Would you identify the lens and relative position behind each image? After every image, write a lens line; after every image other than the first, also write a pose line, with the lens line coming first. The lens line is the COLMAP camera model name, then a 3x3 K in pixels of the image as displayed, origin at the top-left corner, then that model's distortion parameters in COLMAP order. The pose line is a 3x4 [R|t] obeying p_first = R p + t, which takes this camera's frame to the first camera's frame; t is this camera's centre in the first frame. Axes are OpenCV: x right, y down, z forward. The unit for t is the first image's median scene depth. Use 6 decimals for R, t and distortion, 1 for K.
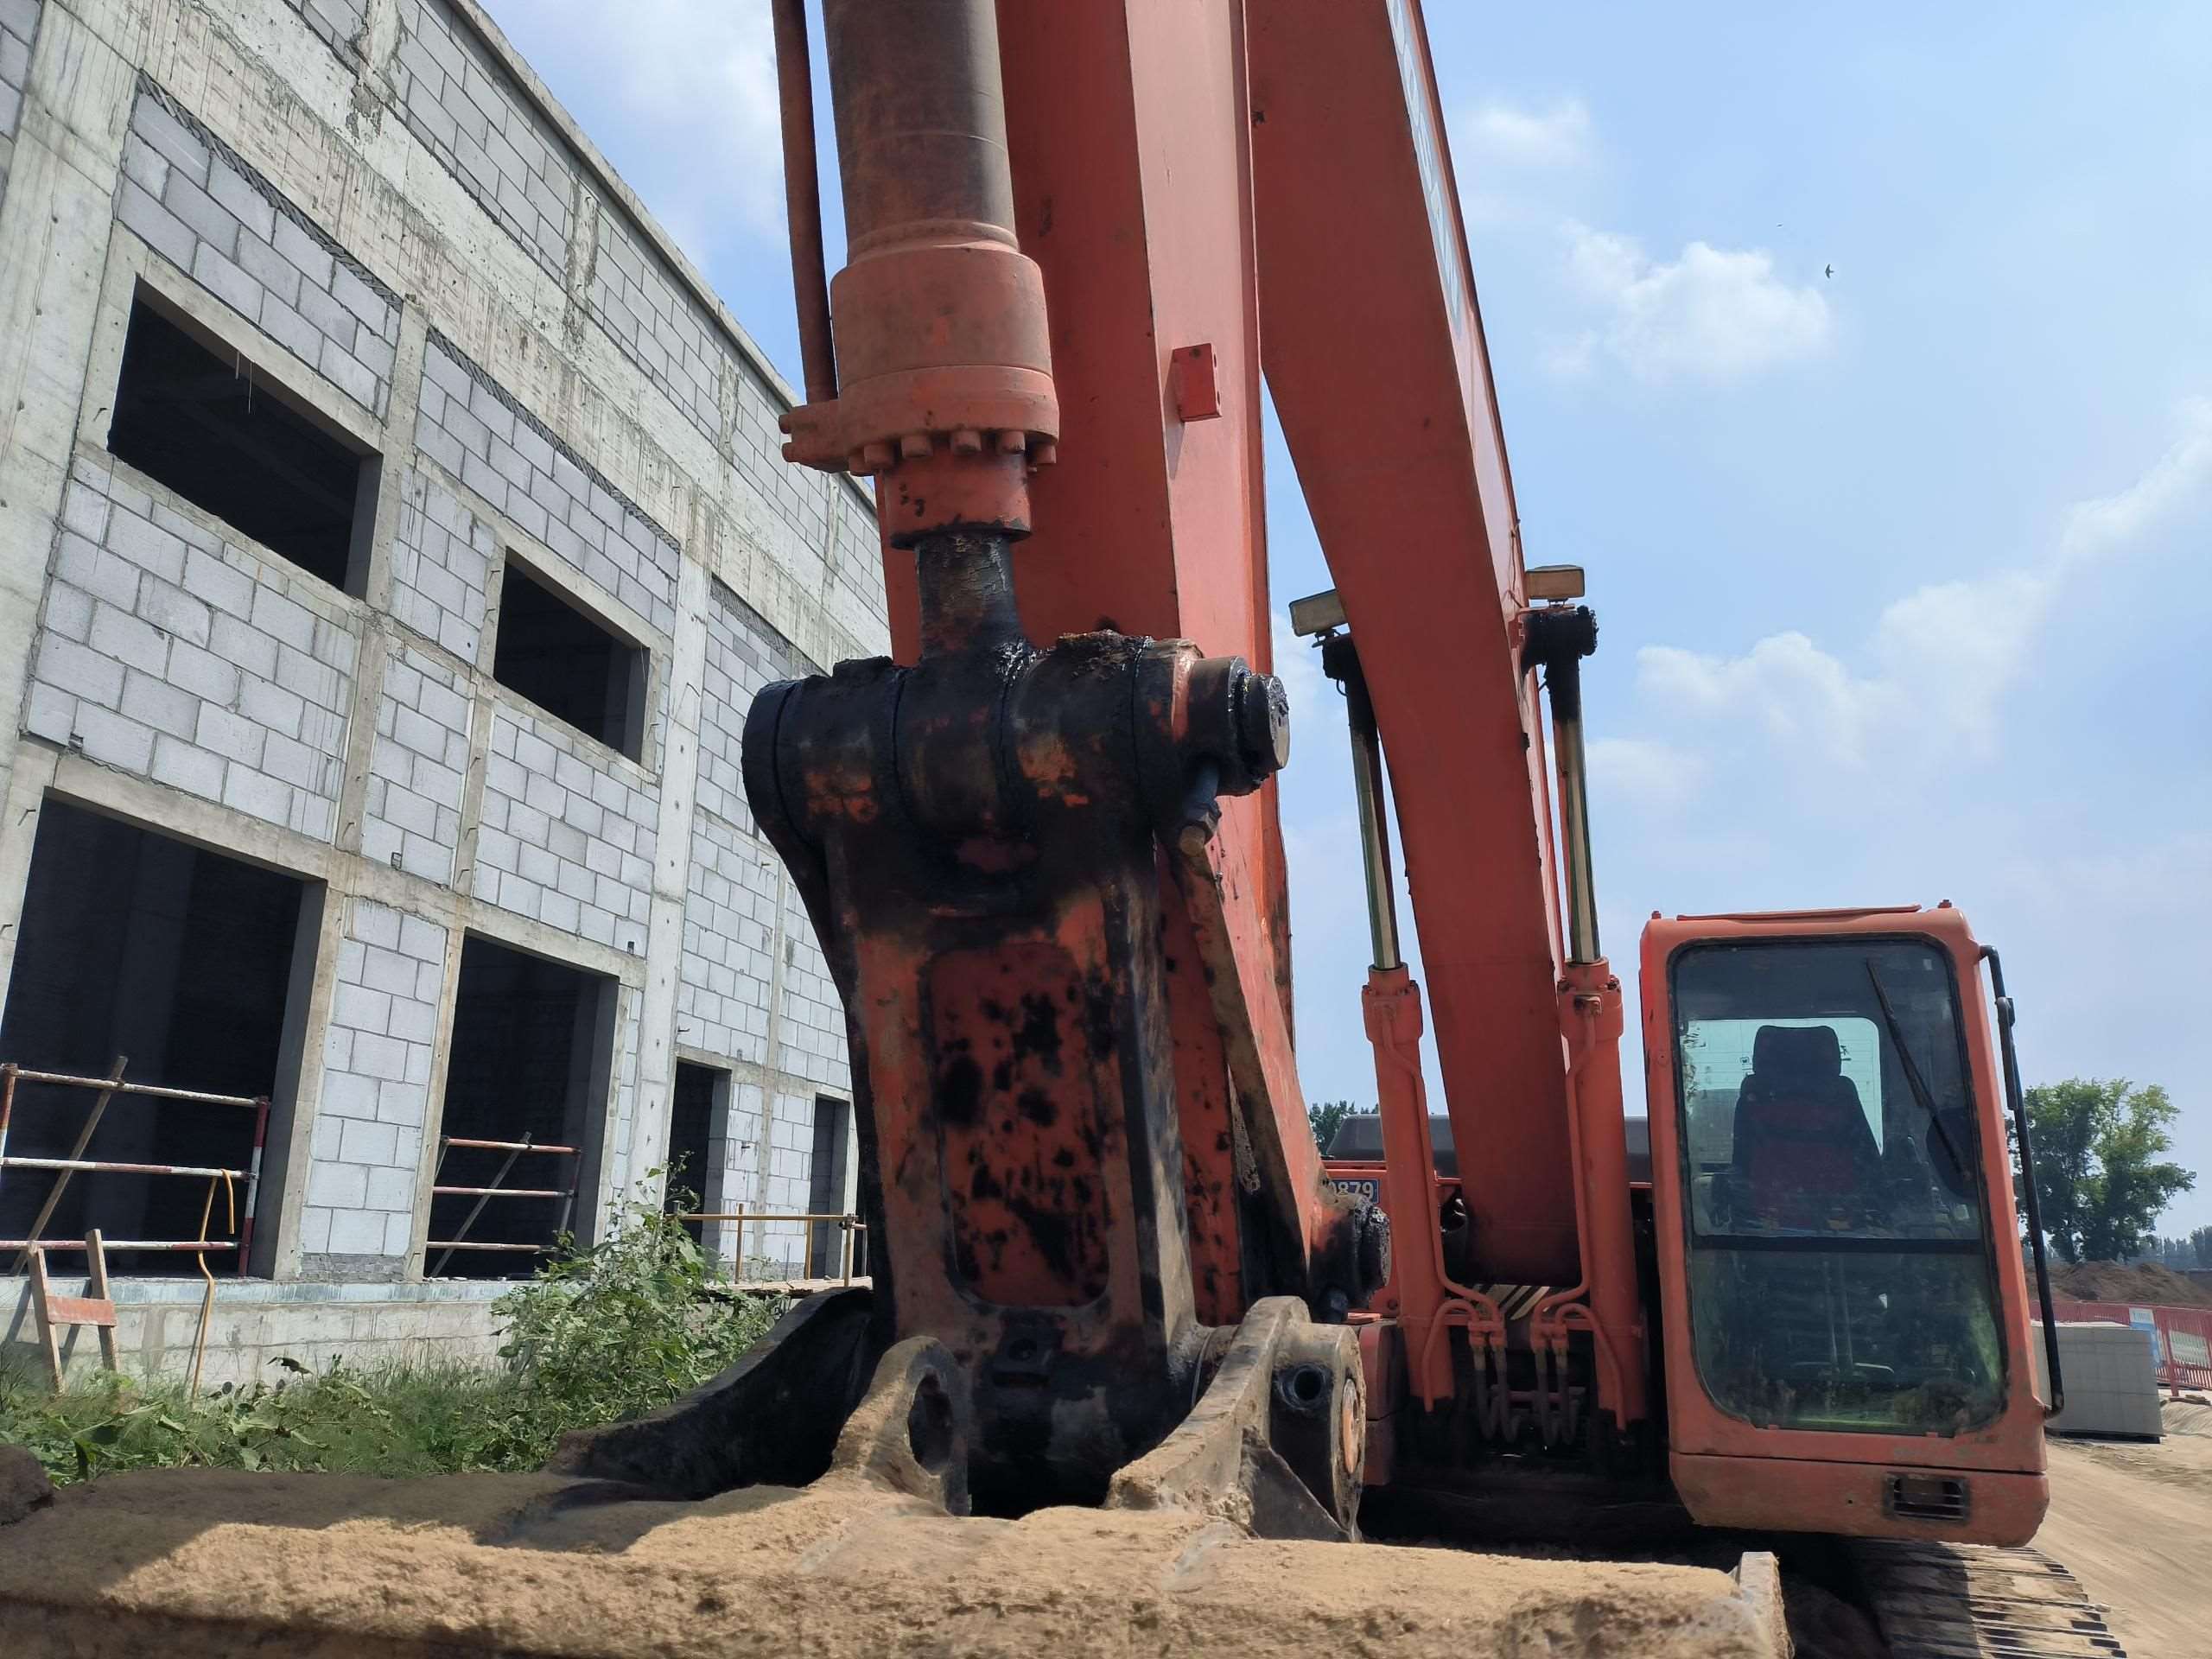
lens RADIAL K [[1641.1, 0, 1097.7], [0, 1641.1, 834.4], [0, 0, 1]] dist [0.070794, -0.070610]
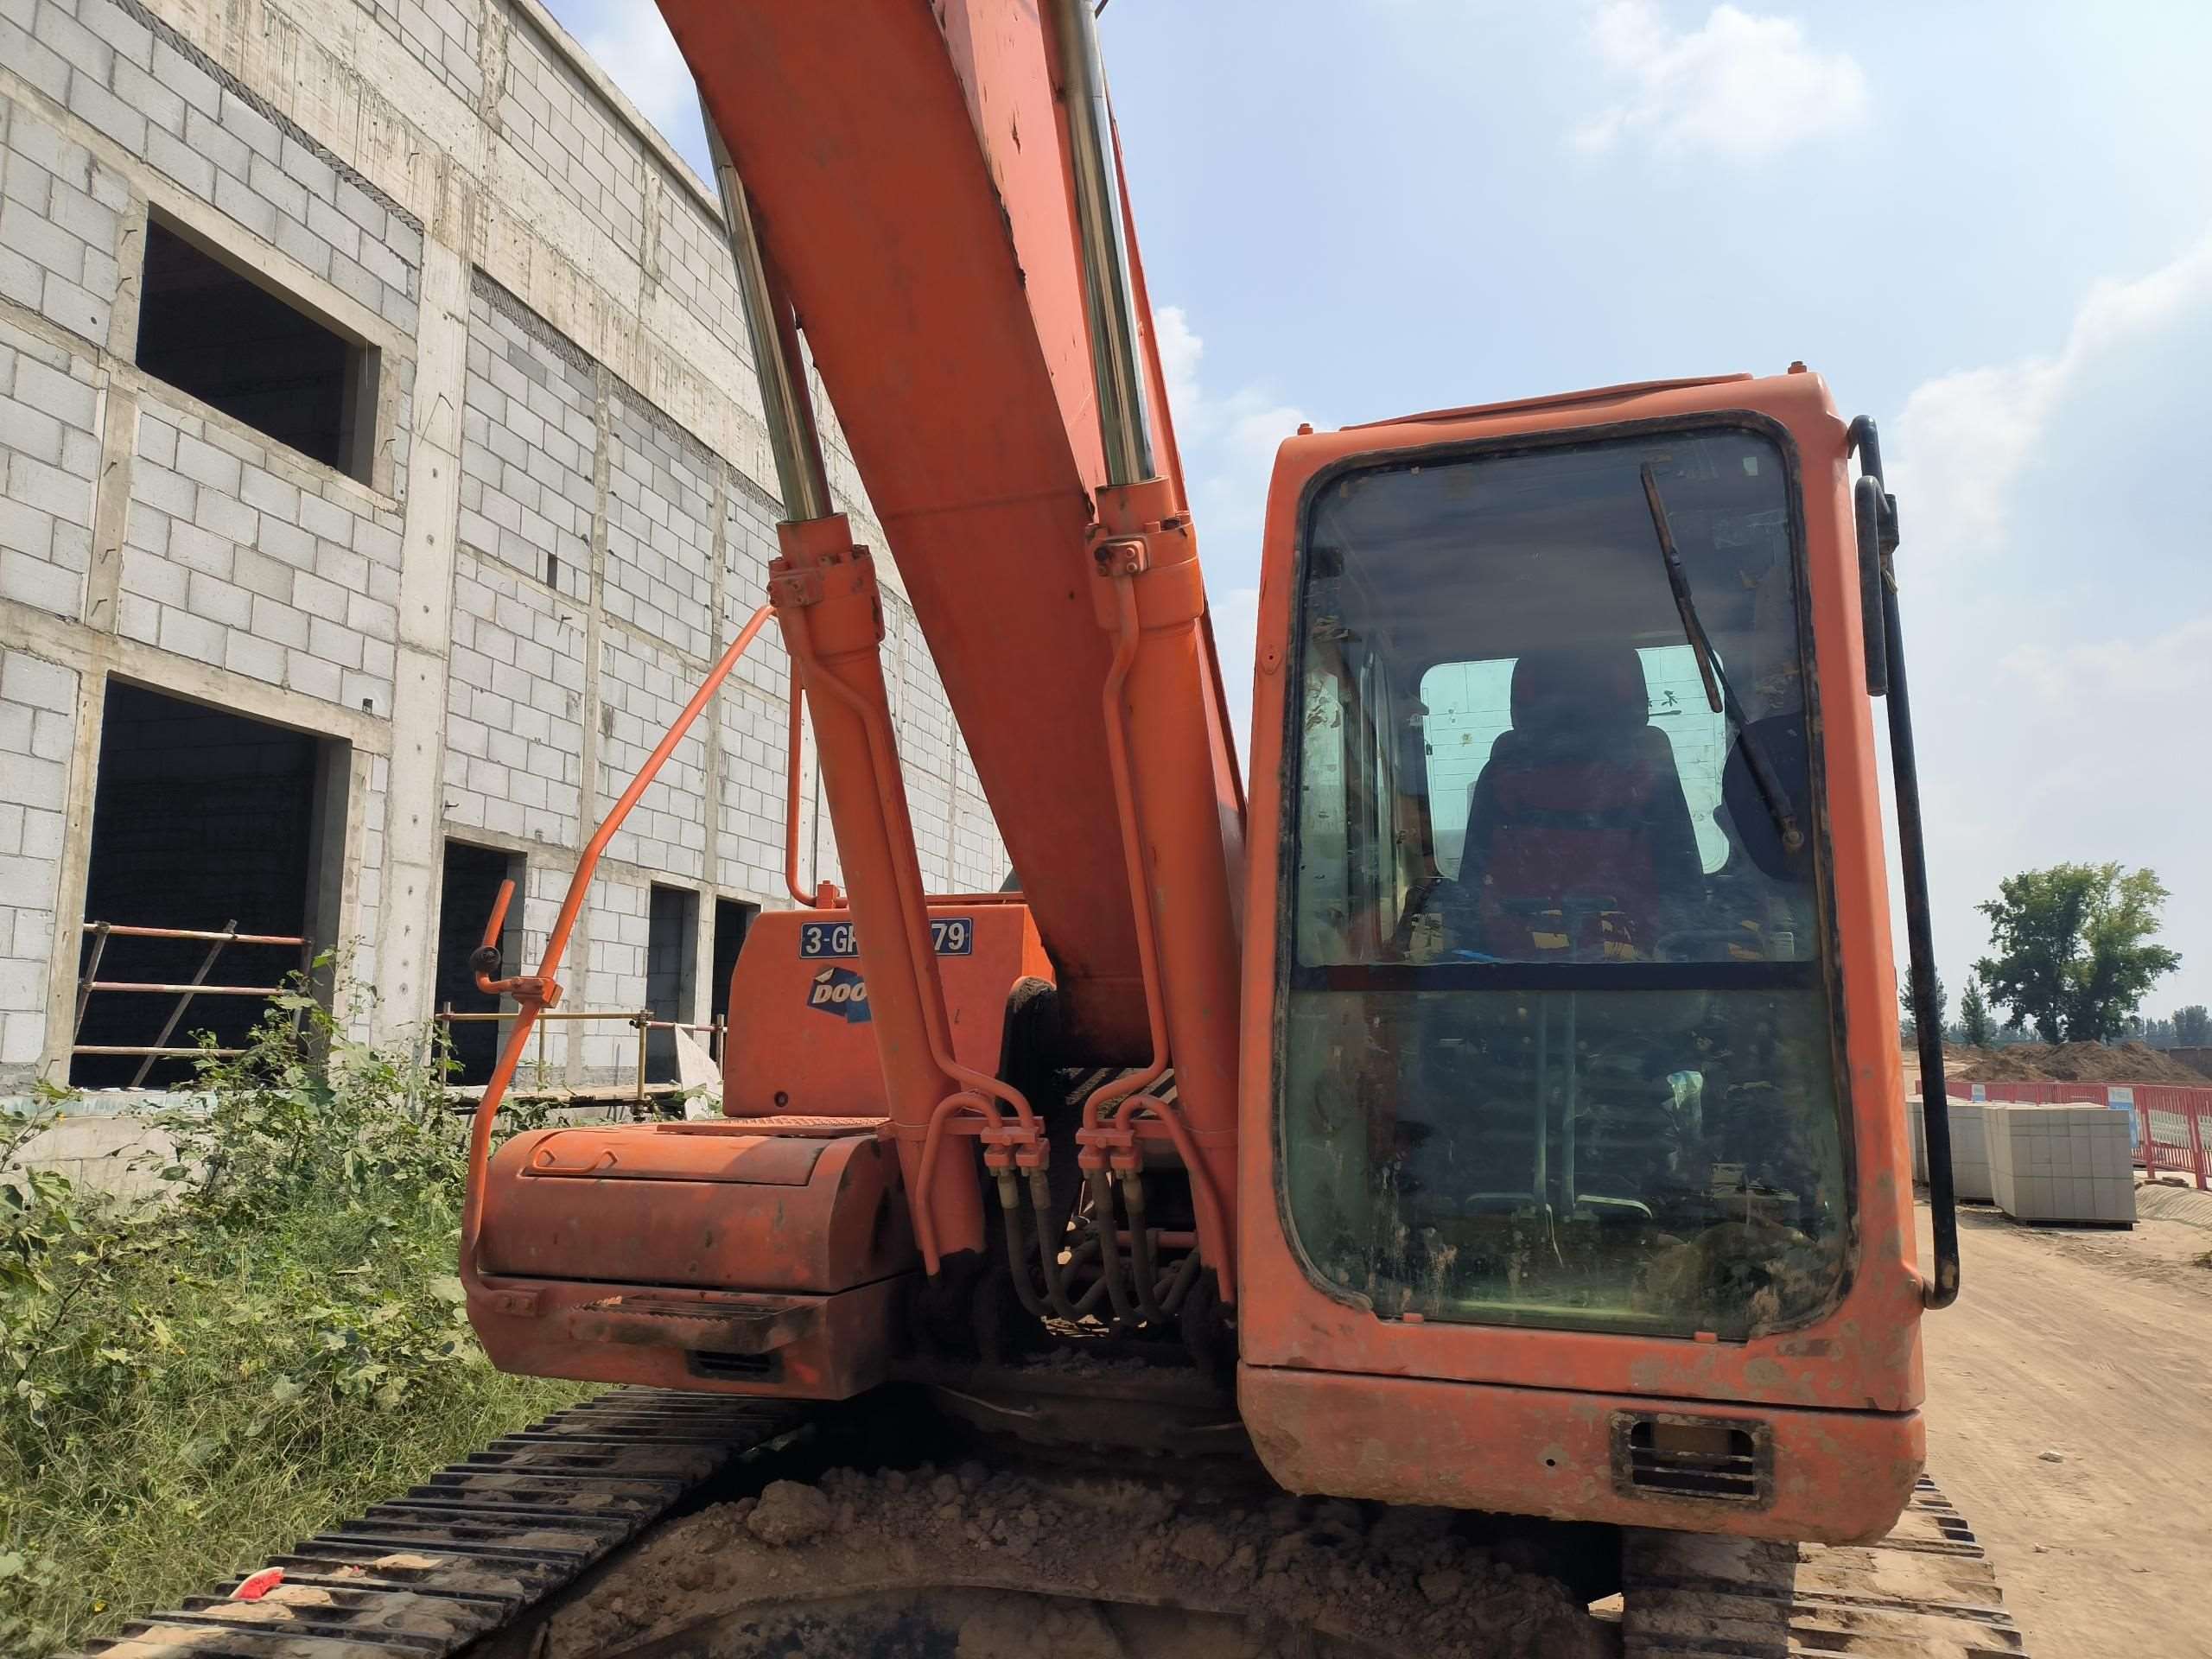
lens RADIAL K [[1662.8, 0, 1111.2], [0, 1662.8, 820.6], [0, 0, 1]] dist [-0.004452, 0.000612]
pose [[0.999857, -0.016669, 0.002947, 0.090950], [0.016260, 0.994163, 0.106652, 0.041409], [-0.004708, -0.106589, 0.994292, 0.144128]]
